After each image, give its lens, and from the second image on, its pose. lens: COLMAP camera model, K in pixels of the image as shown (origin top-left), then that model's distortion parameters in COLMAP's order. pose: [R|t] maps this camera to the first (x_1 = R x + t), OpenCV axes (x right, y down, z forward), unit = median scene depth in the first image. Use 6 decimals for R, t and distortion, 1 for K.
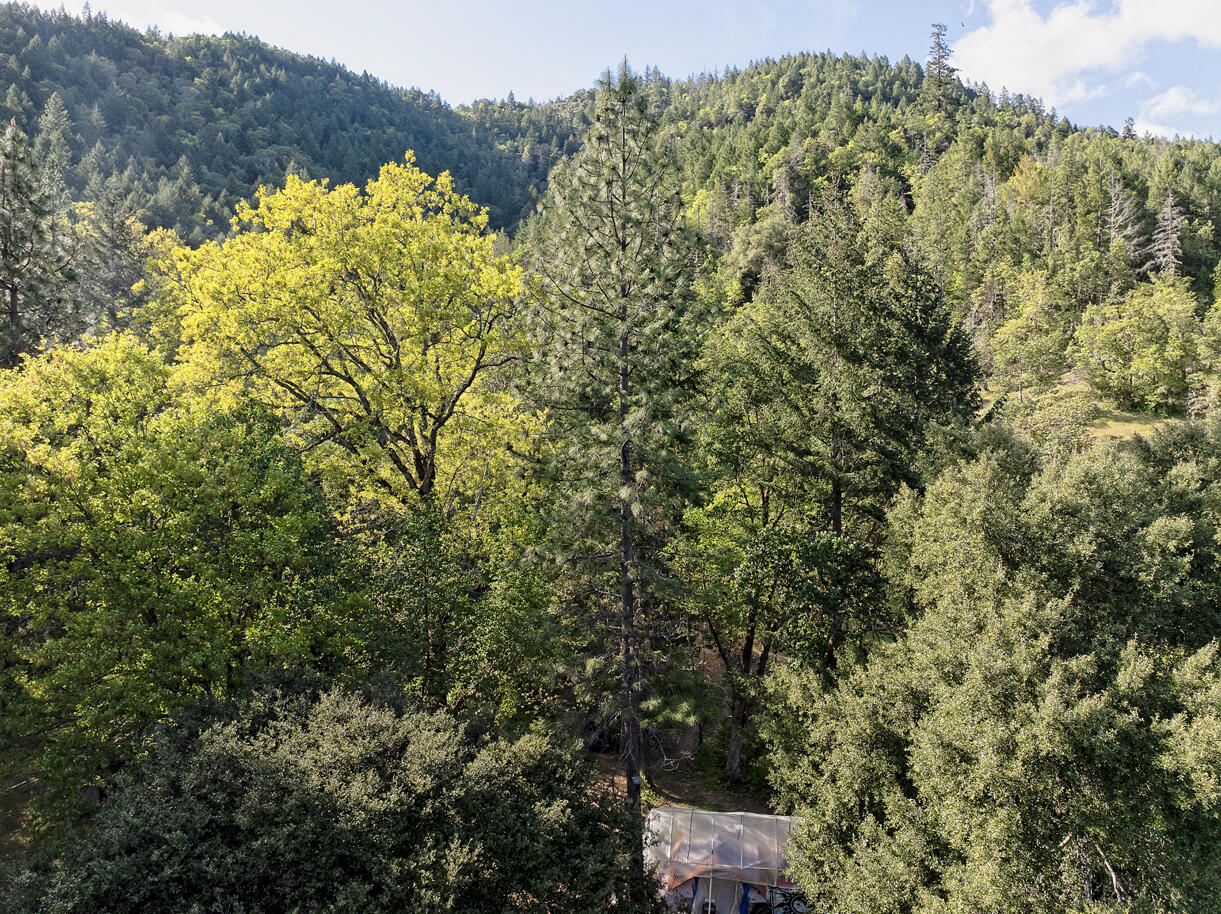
lens RADIAL K [[859.4, 0, 610.5], [0, 859.4, 457.0], [0, 0, 1]] dist [-0.057439, 0.027239]
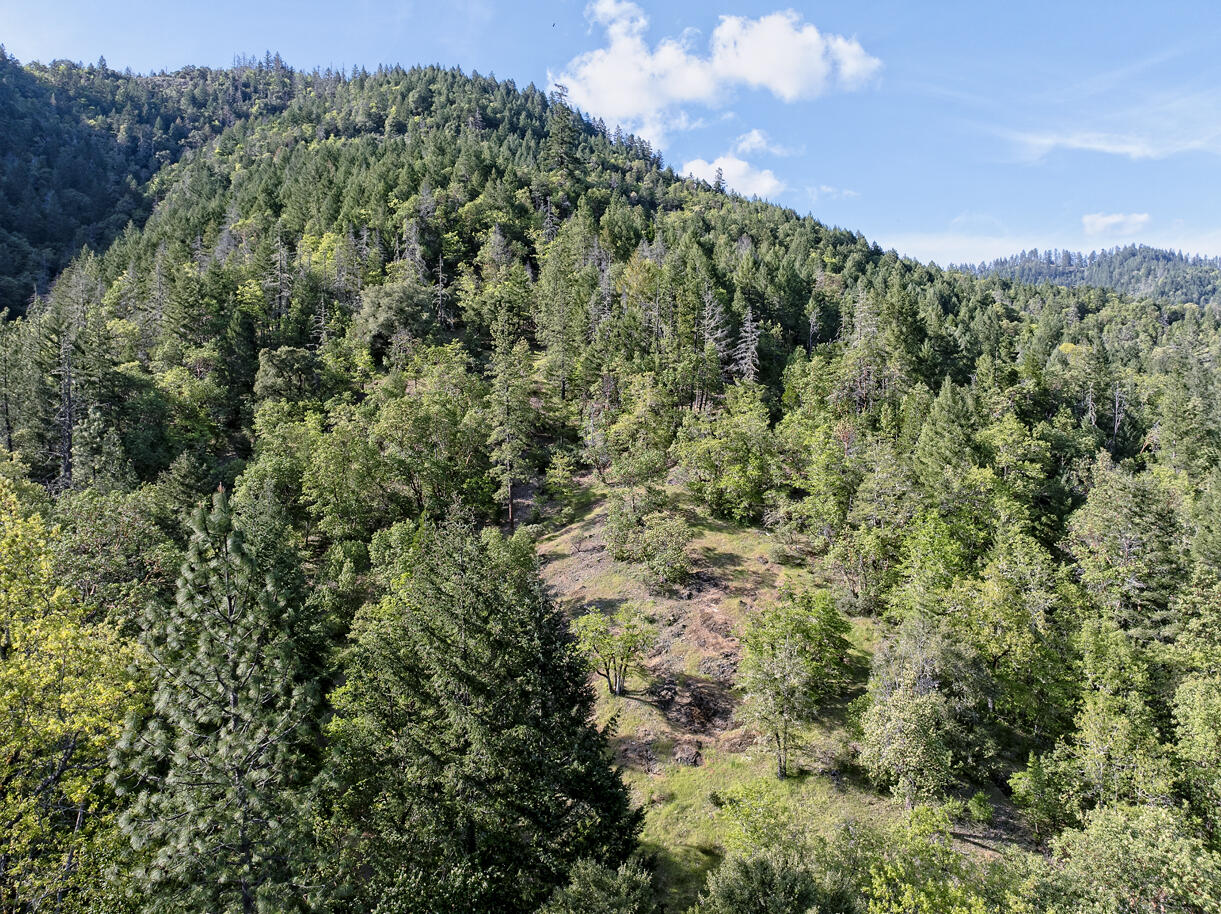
lens RADIAL K [[859.4, 0, 610.5], [0, 859.4, 457.0], [0, 0, 1]] dist [-0.057439, 0.027239]
pose [[0.912465, -0.018194, 0.408750, 0.000408], [0.016453, 0.999834, 0.007775, -0.060118], [-0.408824, -0.000369, 0.912613, -0.002673]]
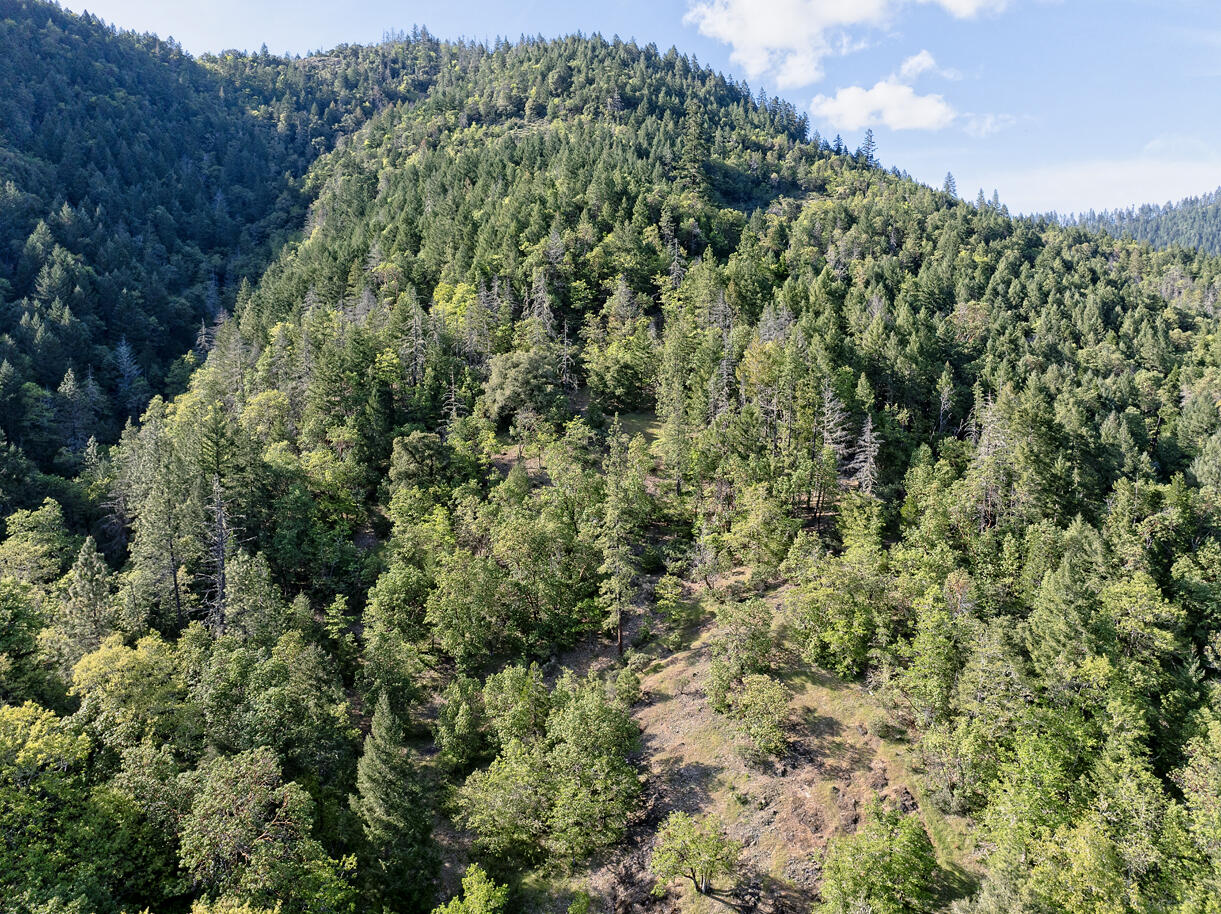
lens RADIAL K [[859.4, 0, 610.5], [0, 859.4, 457.0], [0, 0, 1]] dist [-0.057439, 0.027239]
pose [[0.967361, -0.024425, 0.252222, 0.017392], [0.006703, 0.997462, 0.070885, -0.170851], [-0.253313, -0.066881, 0.965070, -0.013982]]
